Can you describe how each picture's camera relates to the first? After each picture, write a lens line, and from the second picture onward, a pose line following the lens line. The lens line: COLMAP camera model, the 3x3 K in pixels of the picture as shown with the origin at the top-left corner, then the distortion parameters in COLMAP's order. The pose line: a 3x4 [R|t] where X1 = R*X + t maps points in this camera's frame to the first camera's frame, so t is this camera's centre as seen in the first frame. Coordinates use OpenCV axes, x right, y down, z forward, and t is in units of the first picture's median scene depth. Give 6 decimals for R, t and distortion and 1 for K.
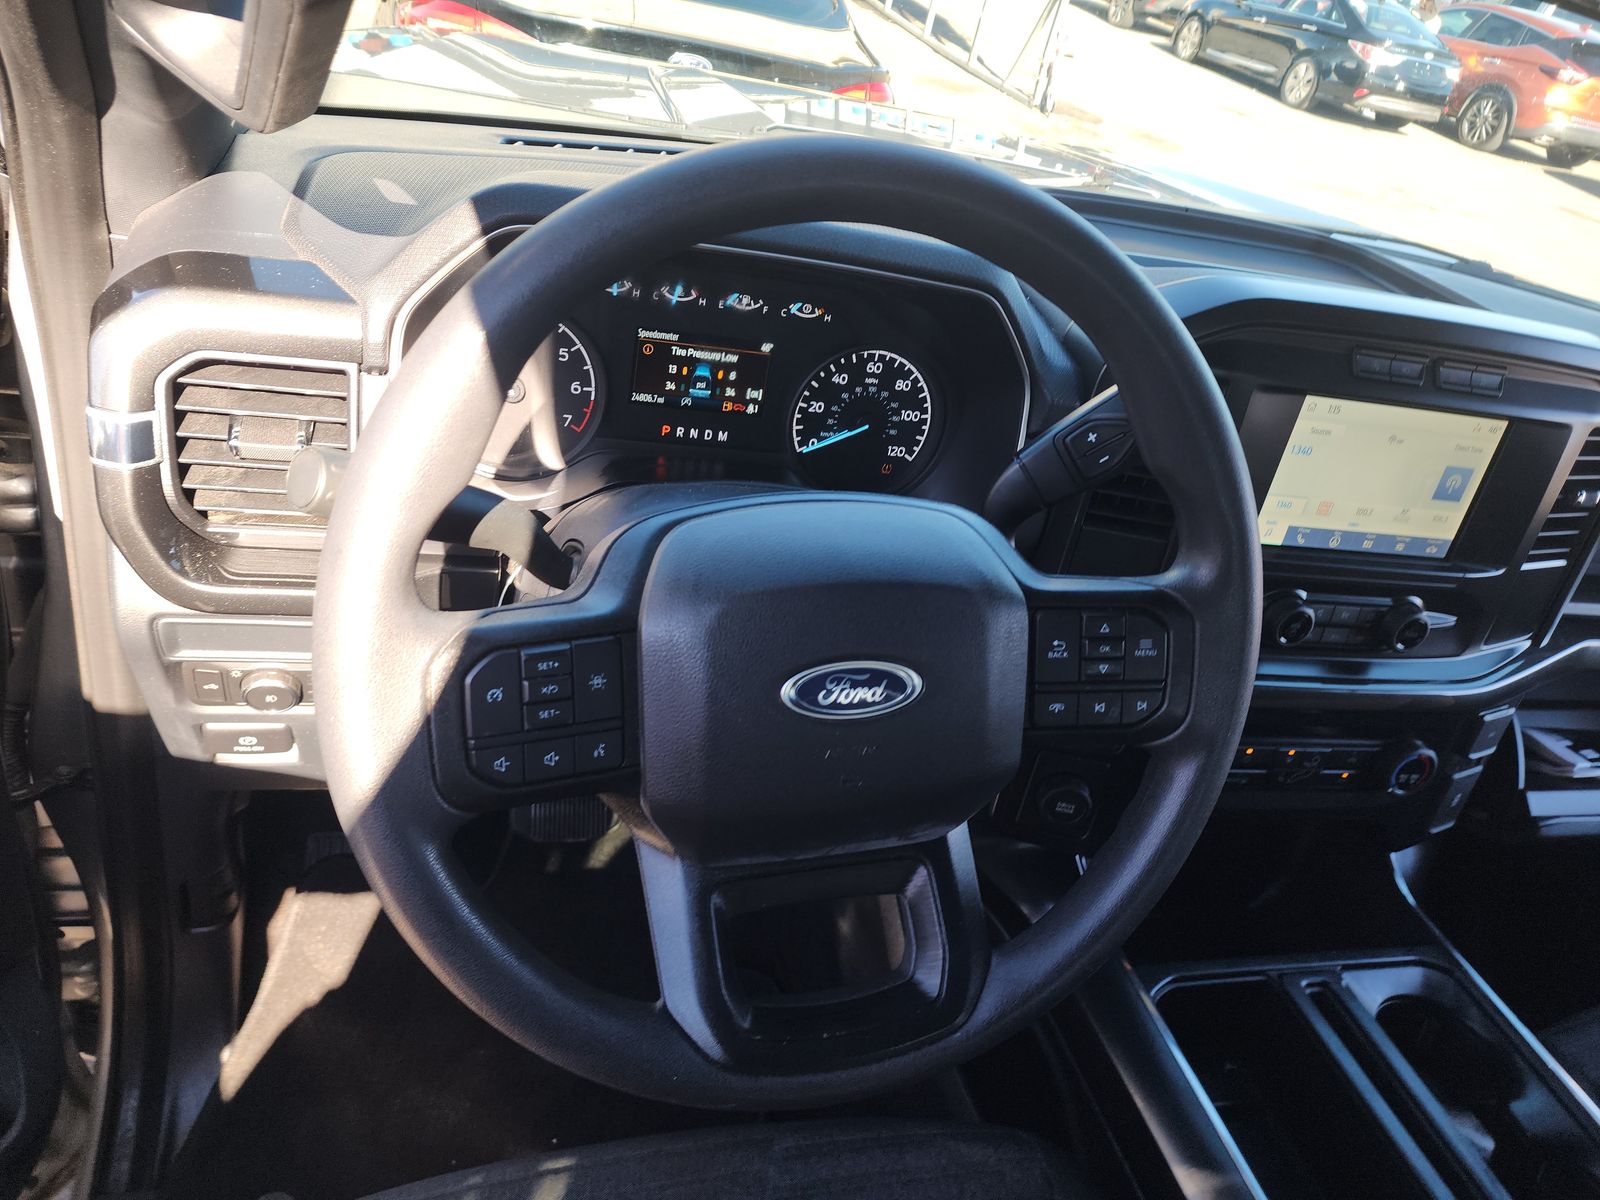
lens RADIAL K [[1083.8, 0, 790.4], [0, 1083.8, 601.6], [0, 0, 1]] dist [0.040676, -0.034537]
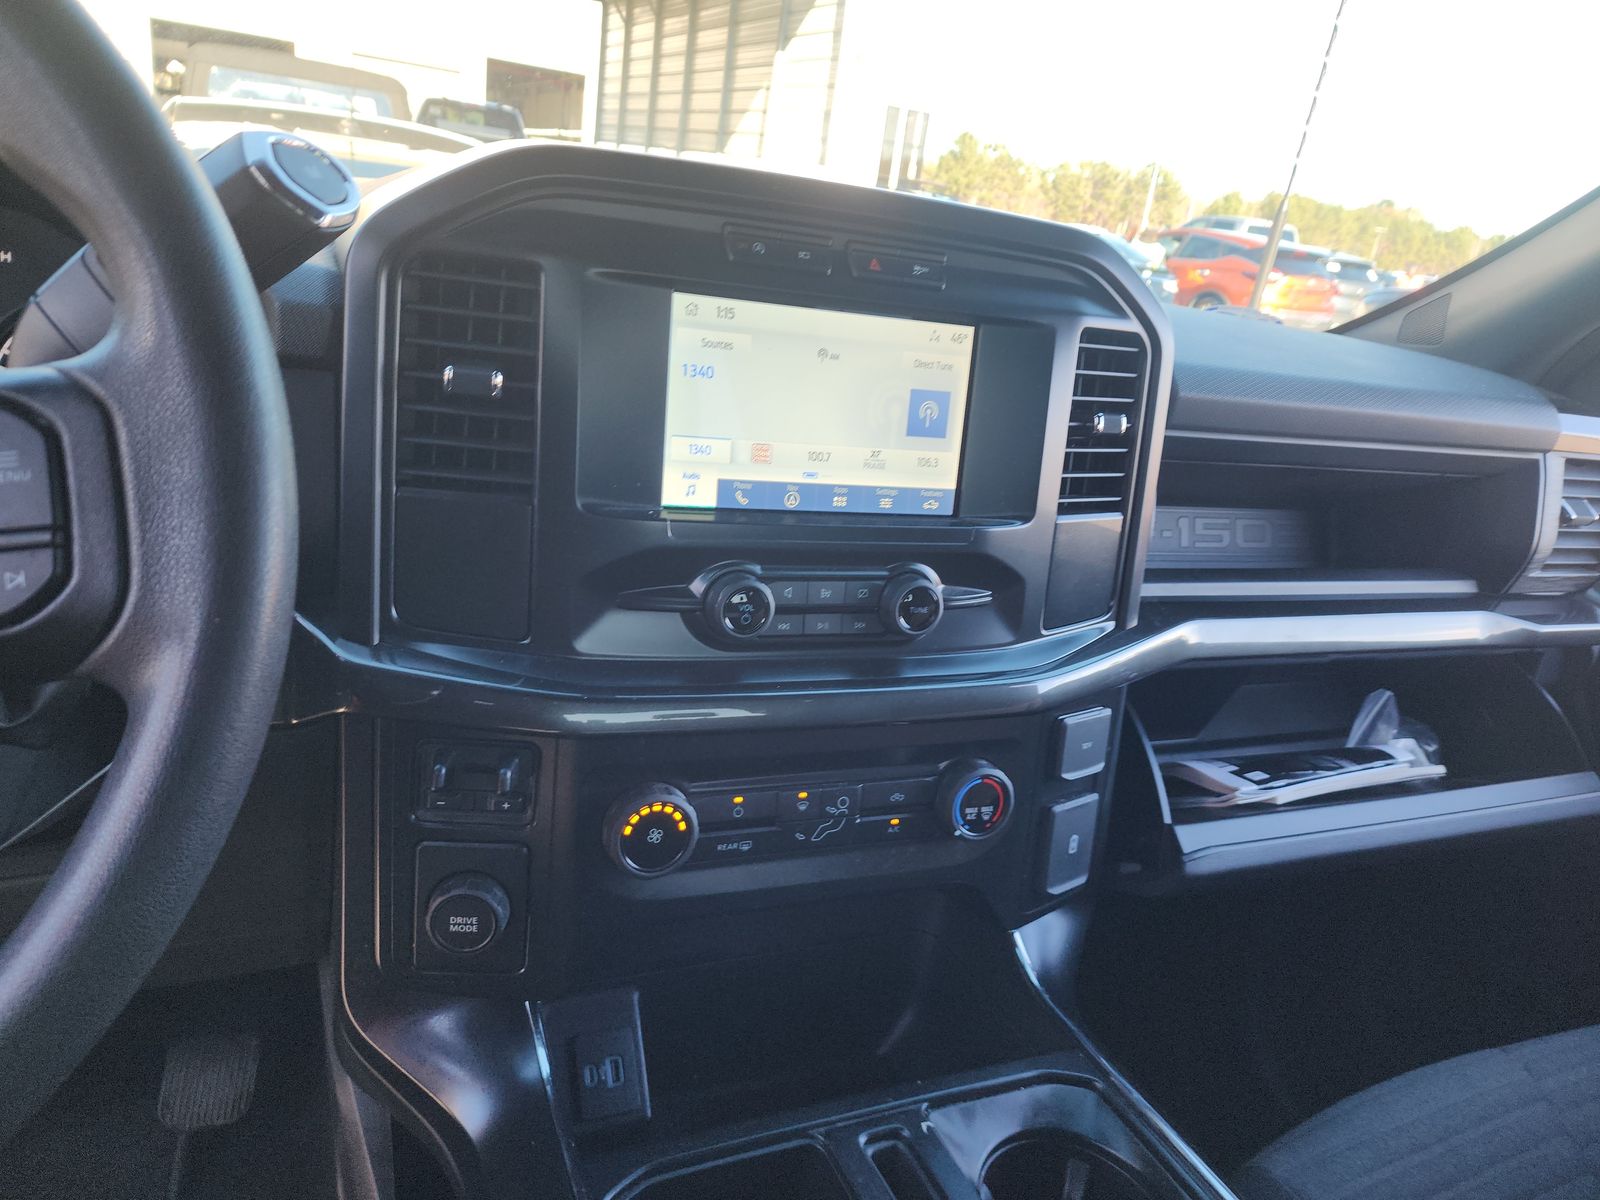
lens RADIAL K [[1083.8, 0, 774.0], [0, 1083.8, 587.2], [0, 0, 1]] dist [0.040676, -0.034537]
pose [[0.984867, -0.123485, 0.121611, 0.393081], [0.148195, 0.963842, -0.221464, 0.171647], [-0.089867, 0.236134, 0.967556, 0.291198]]
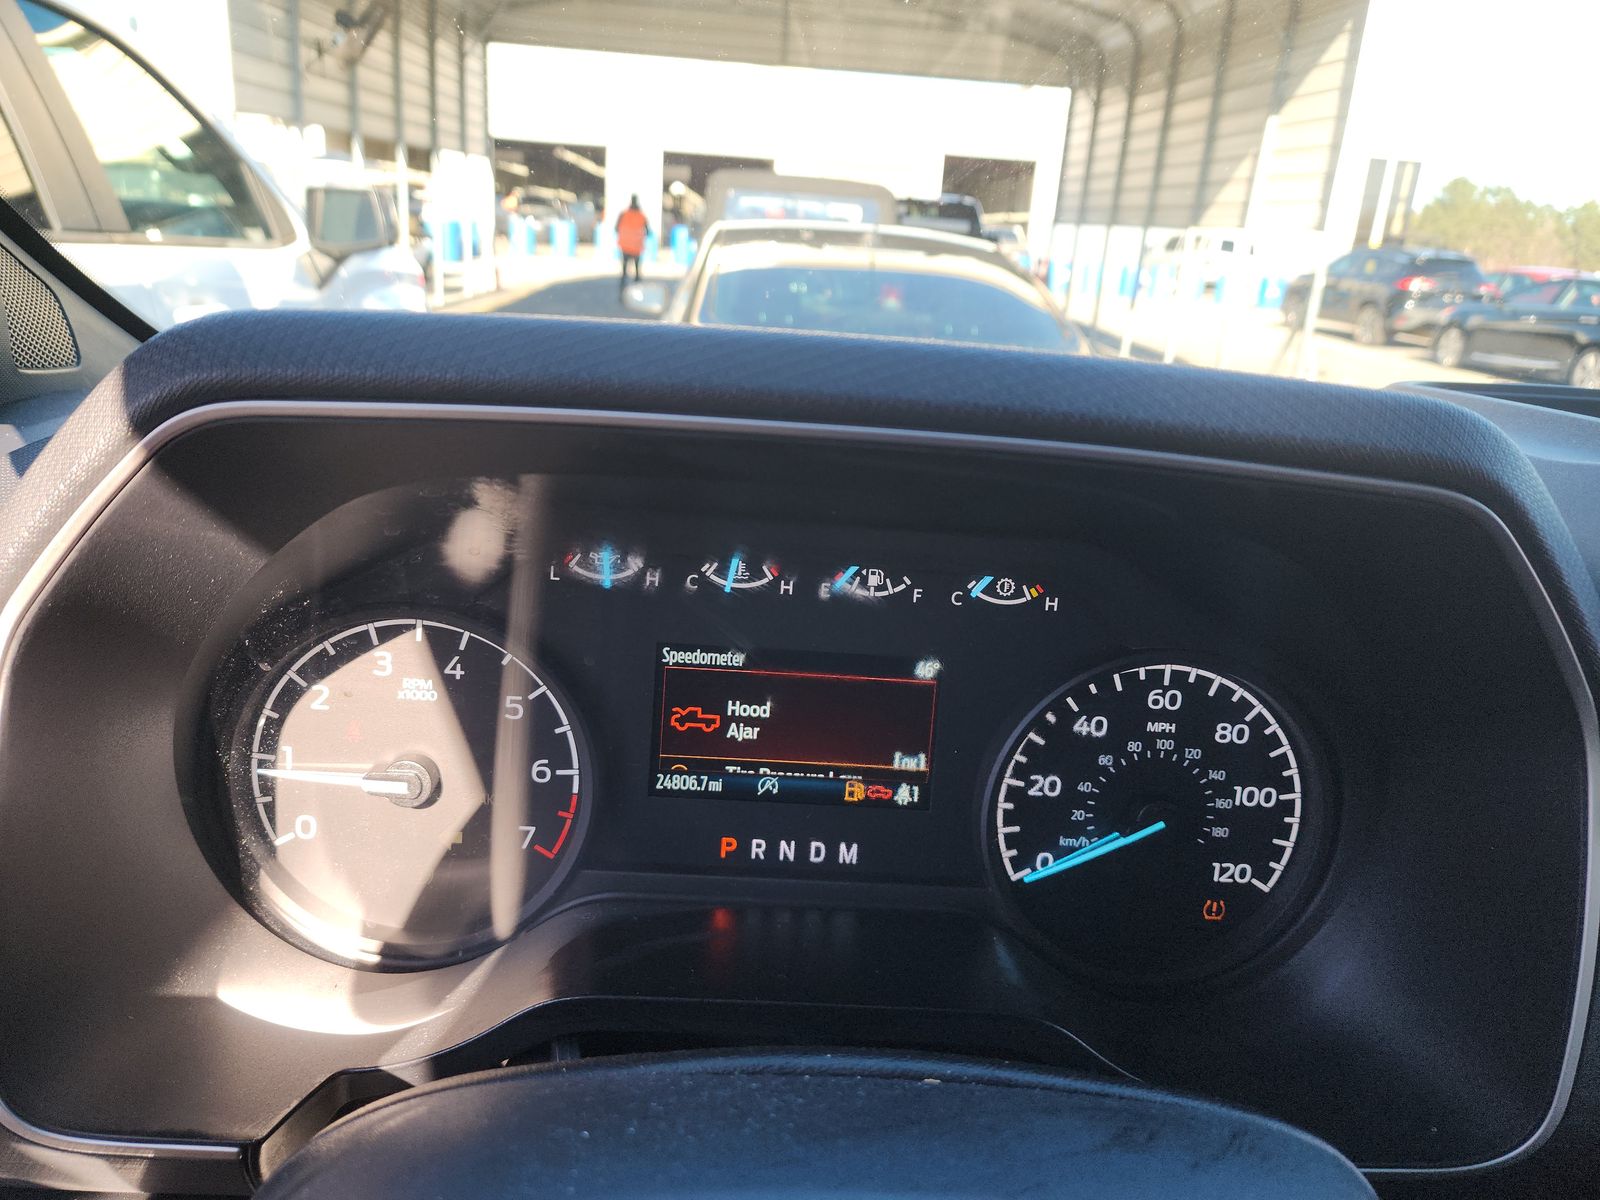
lens RADIAL K [[1083.8, 0, 790.0], [0, 1083.8, 582.8], [0, 0, 1]] dist [0.040676, -0.034537]
pose [[0.970540, -0.073894, -0.229329, 0.031053], [-0.002311, 0.948910, -0.315537, -0.110989], [0.240929, 0.306771, 0.920785, 0.496359]]
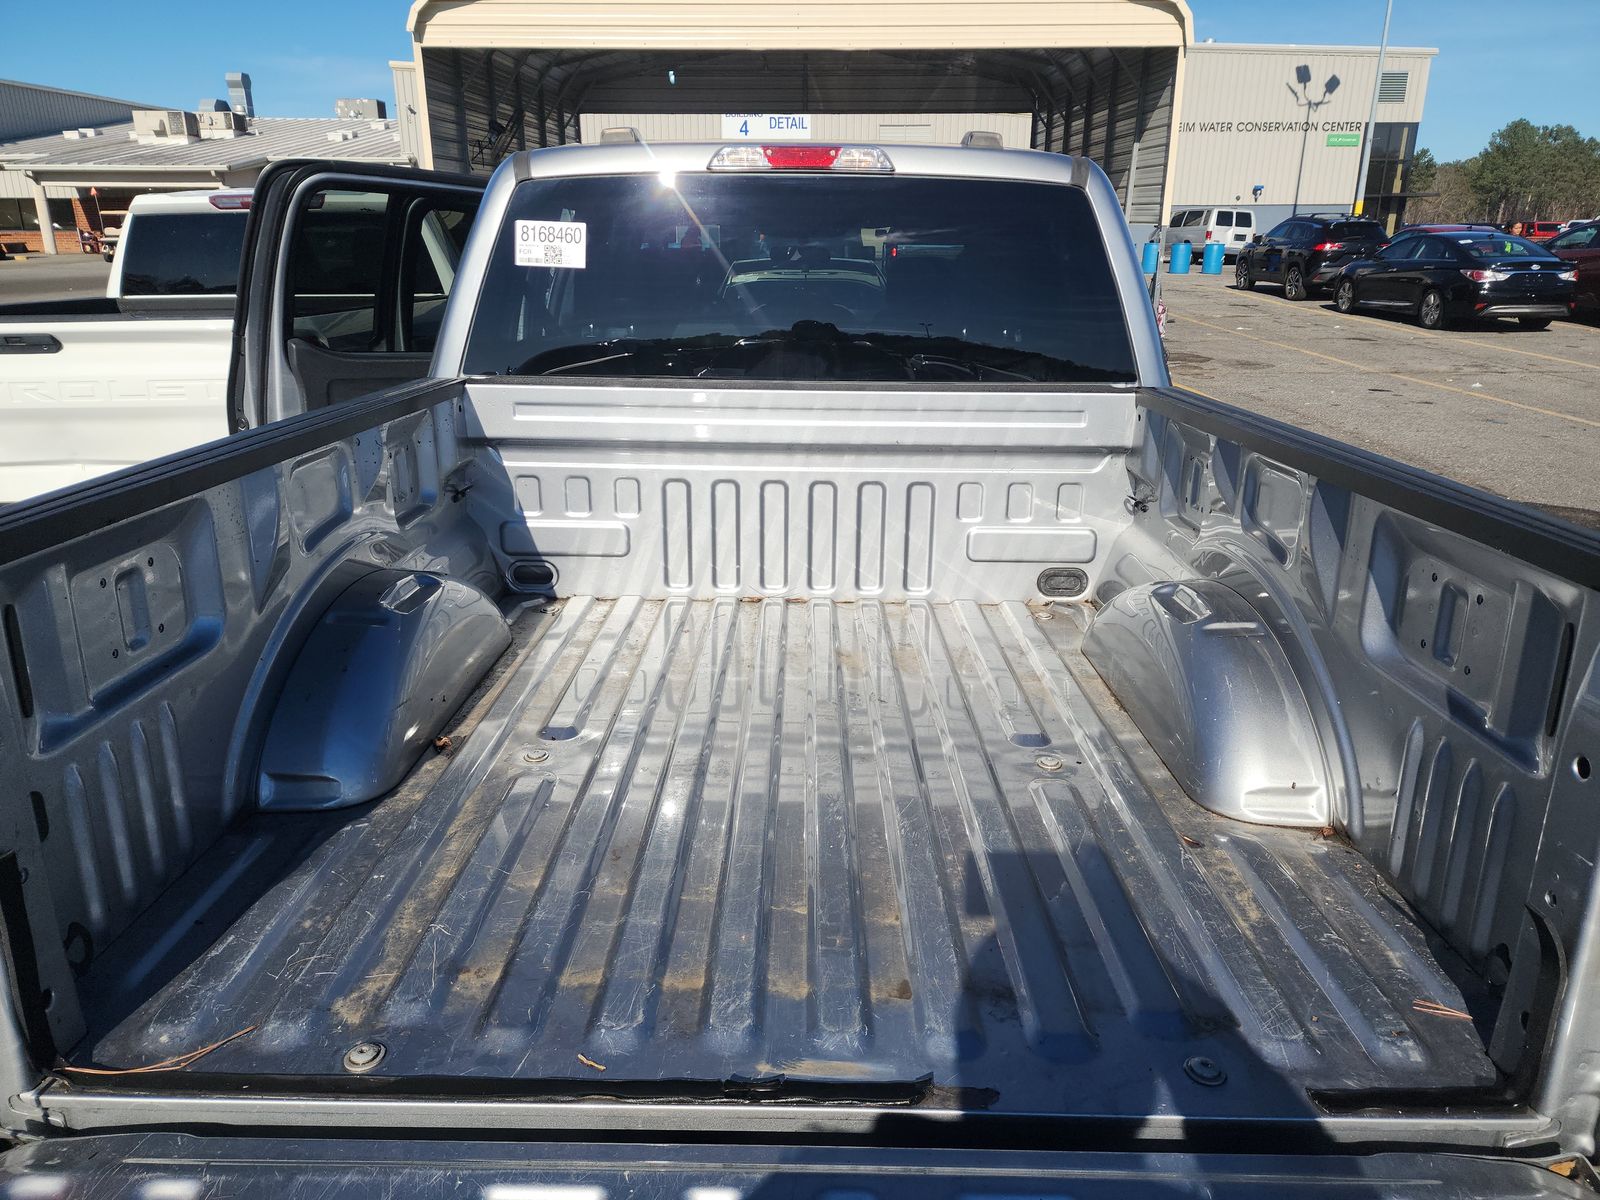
lens RADIAL K [[1083.8, 0, 795.9], [0, 1083.8, 615.0], [0, 0, 1]] dist [0.040676, -0.034537]
pose [[0.950027, -0.117648, -0.289149, 1.923106], [0.030711, 0.956995, -0.288475, 3.408100], [0.310653, 0.265179, 0.912784, -4.537660]]
